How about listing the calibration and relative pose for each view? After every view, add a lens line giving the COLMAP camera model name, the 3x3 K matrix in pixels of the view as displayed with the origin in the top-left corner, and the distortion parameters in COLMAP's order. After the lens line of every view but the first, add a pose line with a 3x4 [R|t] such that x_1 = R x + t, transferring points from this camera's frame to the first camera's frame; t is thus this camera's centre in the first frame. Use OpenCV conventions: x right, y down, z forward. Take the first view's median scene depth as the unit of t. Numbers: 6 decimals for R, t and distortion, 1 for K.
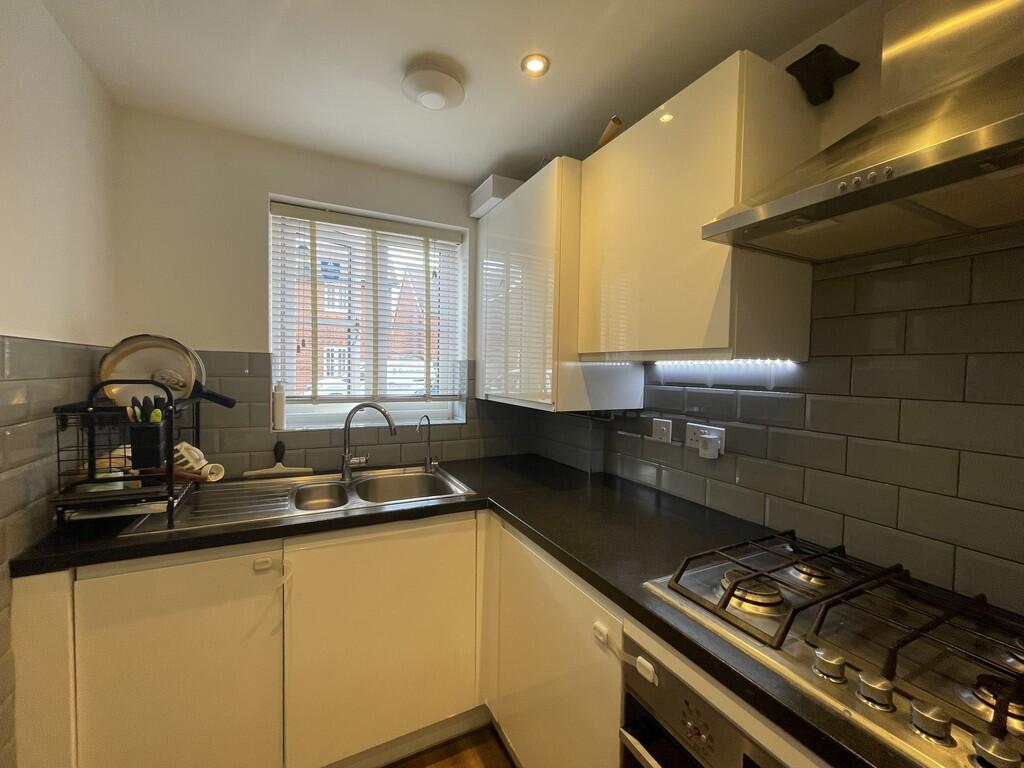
lens RADIAL K [[415.9, 0, 512.0], [0, 415.9, 384.0], [0, 0, 1]] dist [-0.001401, 0.000229]
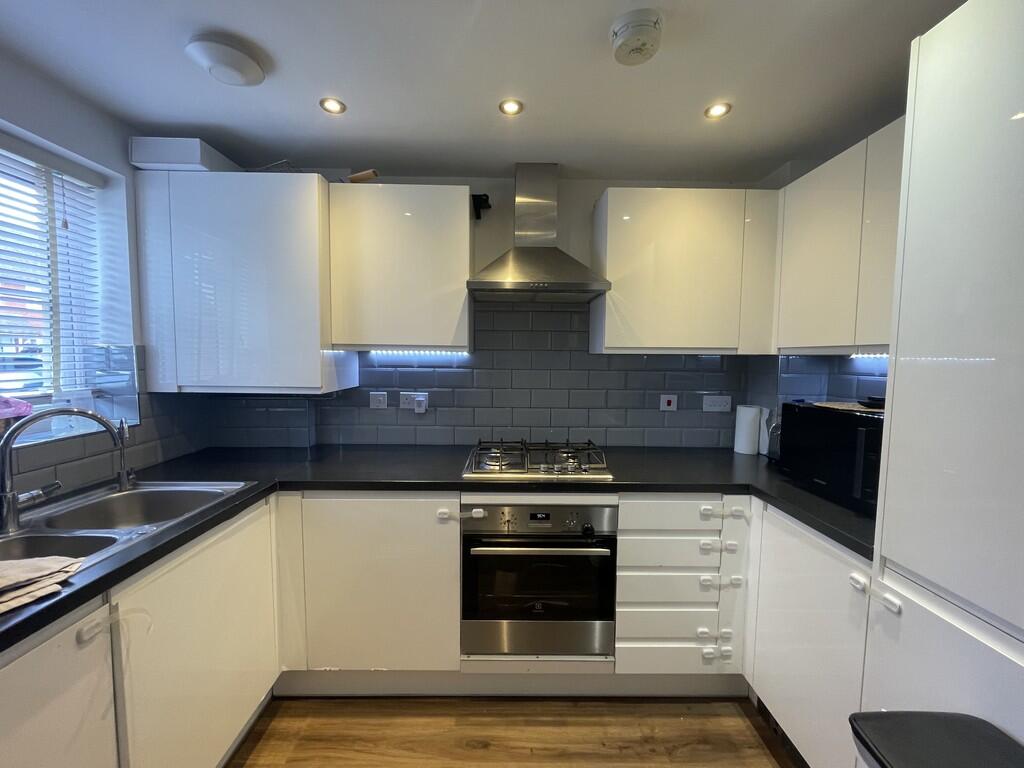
lens RADIAL K [[415.9, 0, 512.0], [0, 415.9, 384.0], [0, 0, 1]] dist [-0.001401, 0.000229]
pose [[0.434478, -0.073325, 0.897693, -0.697051], [0.026435, 0.997289, 0.068666, -0.026245], [-0.900294, -0.006104, 0.435239, 0.002928]]
